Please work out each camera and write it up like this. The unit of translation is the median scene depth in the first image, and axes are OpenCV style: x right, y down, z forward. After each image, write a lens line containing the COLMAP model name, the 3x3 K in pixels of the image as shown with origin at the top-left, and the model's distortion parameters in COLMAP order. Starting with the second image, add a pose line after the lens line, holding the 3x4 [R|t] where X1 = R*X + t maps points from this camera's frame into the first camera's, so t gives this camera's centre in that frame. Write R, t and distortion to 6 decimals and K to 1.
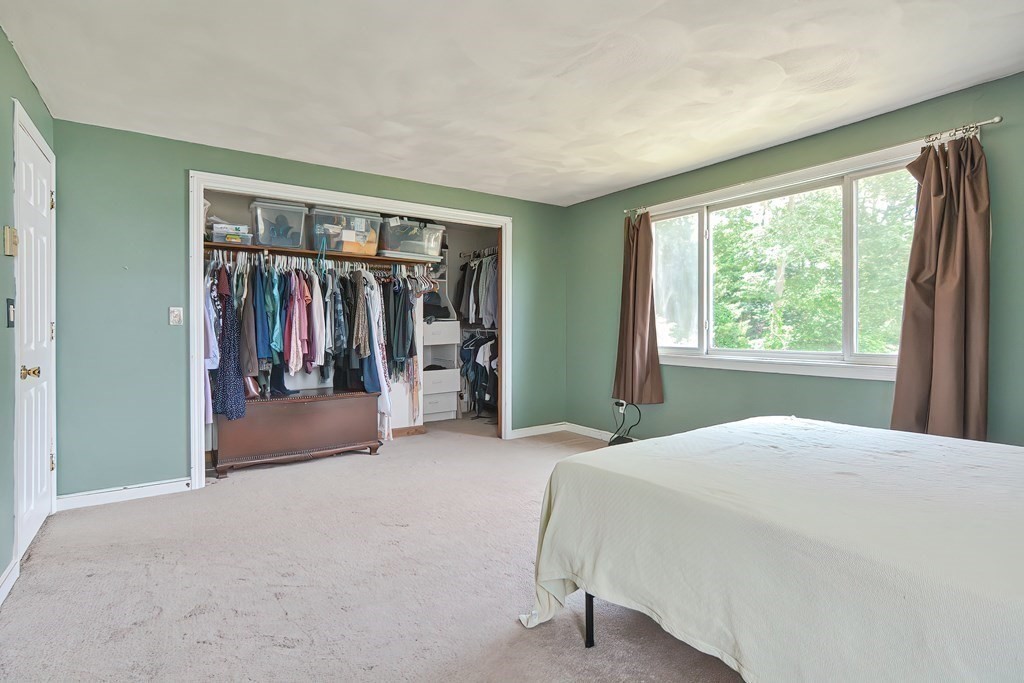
lens RADIAL K [[508.6, 0, 513.4], [0, 508.6, 332.1], [0, 0, 1]] dist [-0.009769, 0.000739]
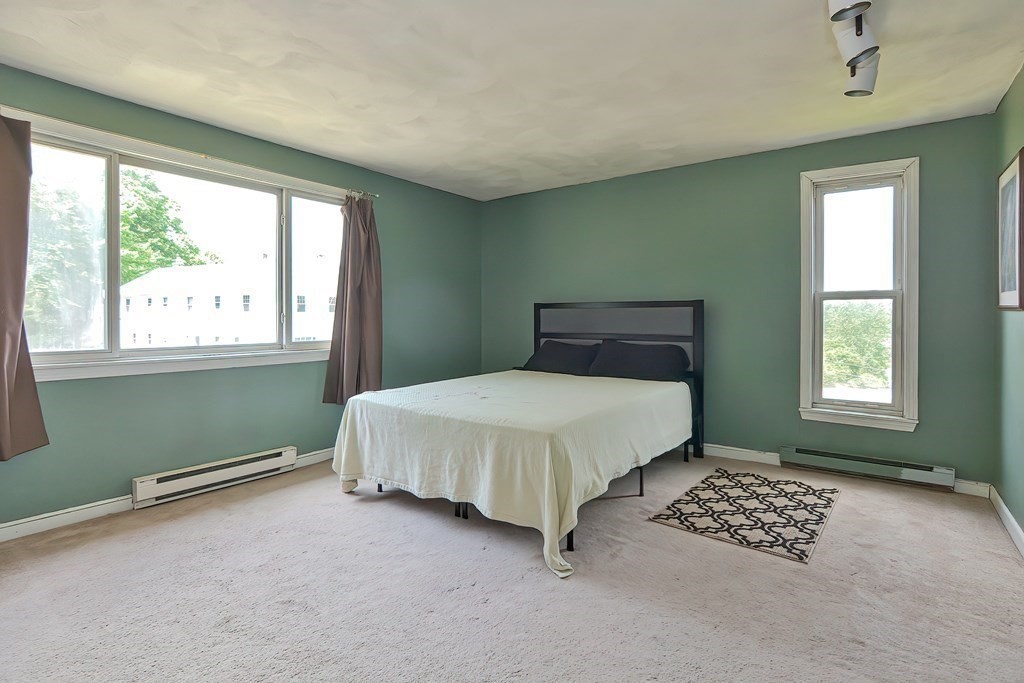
lens RADIAL K [[508.6, 0, 513.4], [0, 508.6, 332.1], [0, 0, 1]] dist [-0.009769, 0.000739]
pose [[-0.333386, -0.019689, 0.942585, -0.550985], [0.014427, 0.999558, 0.025982, -0.004417], [-0.942680, 0.022261, -0.332954, 0.797288]]
